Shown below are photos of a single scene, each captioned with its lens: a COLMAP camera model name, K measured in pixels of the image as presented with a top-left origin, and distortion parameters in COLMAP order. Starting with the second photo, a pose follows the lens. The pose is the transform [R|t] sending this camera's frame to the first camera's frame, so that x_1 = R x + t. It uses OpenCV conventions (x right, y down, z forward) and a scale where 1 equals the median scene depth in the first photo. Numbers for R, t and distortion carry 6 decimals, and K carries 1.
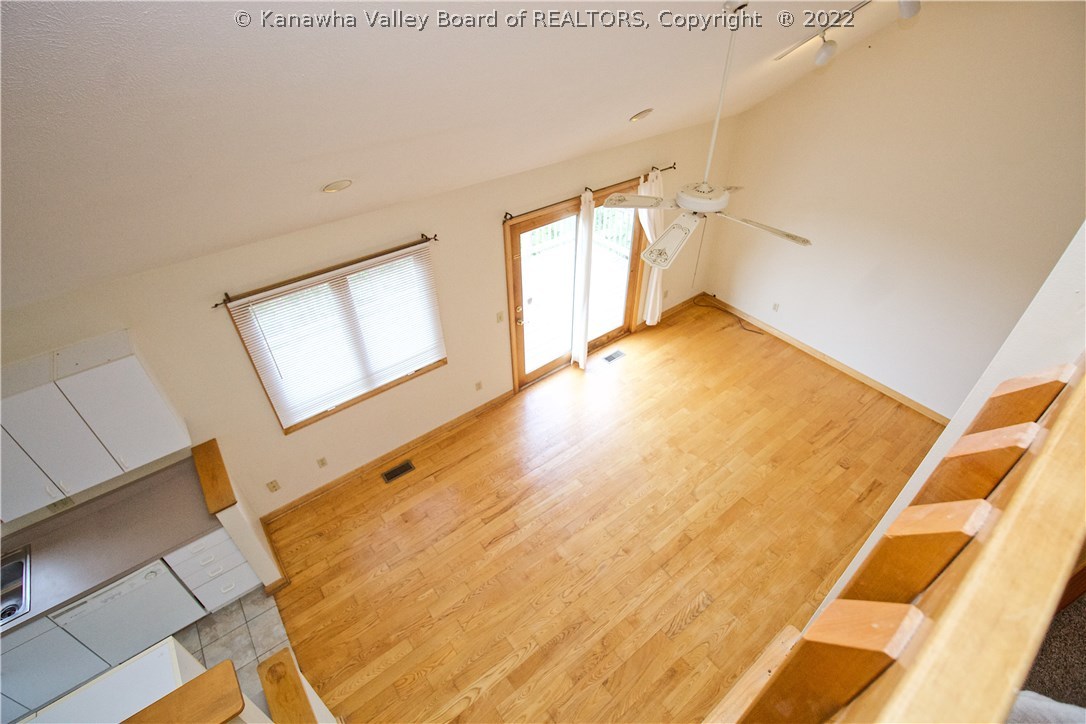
lens RADIAL K [[512.6, 0, 545.3], [0, 512.6, 357.1], [0, 0, 1]] dist [-0.010274, -0.007490]
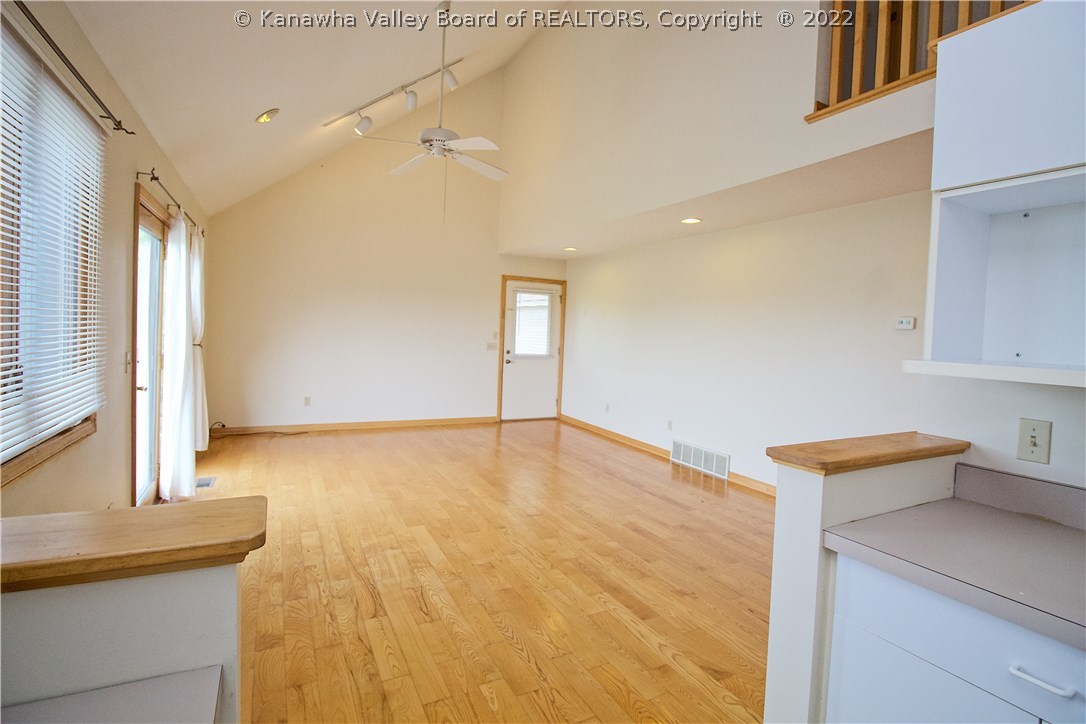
lens RADIAL K [[512.6, 0, 541.8], [0, 512.6, 362.6], [0, 0, 1]] dist [-0.010274, -0.007490]
pose [[0.167211, -0.036465, 0.985246, -0.727737], [0.587780, 0.805993, -0.069924, 0.291389], [-0.791552, 0.590801, 0.156205, 0.743161]]
